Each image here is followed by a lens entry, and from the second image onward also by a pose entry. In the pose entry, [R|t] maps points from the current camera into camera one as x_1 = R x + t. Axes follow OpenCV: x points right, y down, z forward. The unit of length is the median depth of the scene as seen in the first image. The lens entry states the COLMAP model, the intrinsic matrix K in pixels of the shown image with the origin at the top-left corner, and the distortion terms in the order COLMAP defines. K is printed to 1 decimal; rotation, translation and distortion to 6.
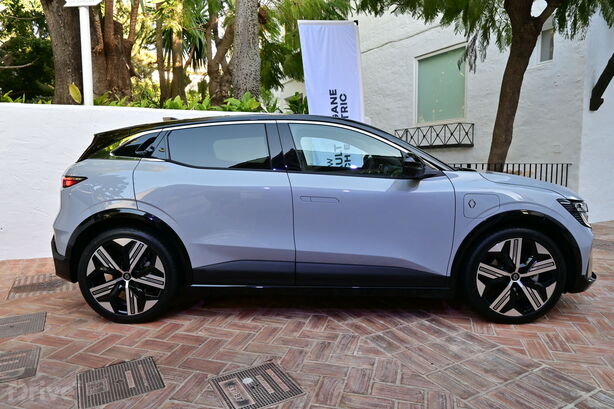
lens RADIAL K [[411.5, 0, 307.0], [0, 411.5, 204.5], [0, 0, 1]] dist [-0.004384, -0.000634]
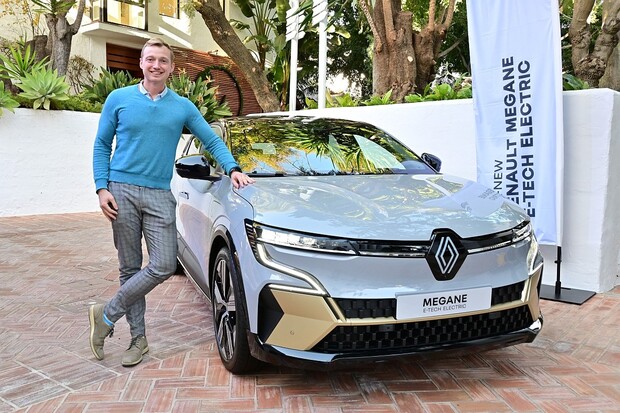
lens RADIAL K [[577.6, 0, 310.0], [0, 577.6, 206.5], [0, 0, 1]] dist [-0.011909, -0.010576]
pose [[0.354457, 0.092031, -0.930532, 0.838879], [-0.113973, 0.991977, 0.054693, -0.053294], [0.928100, 0.086669, 0.362102, 0.380252]]
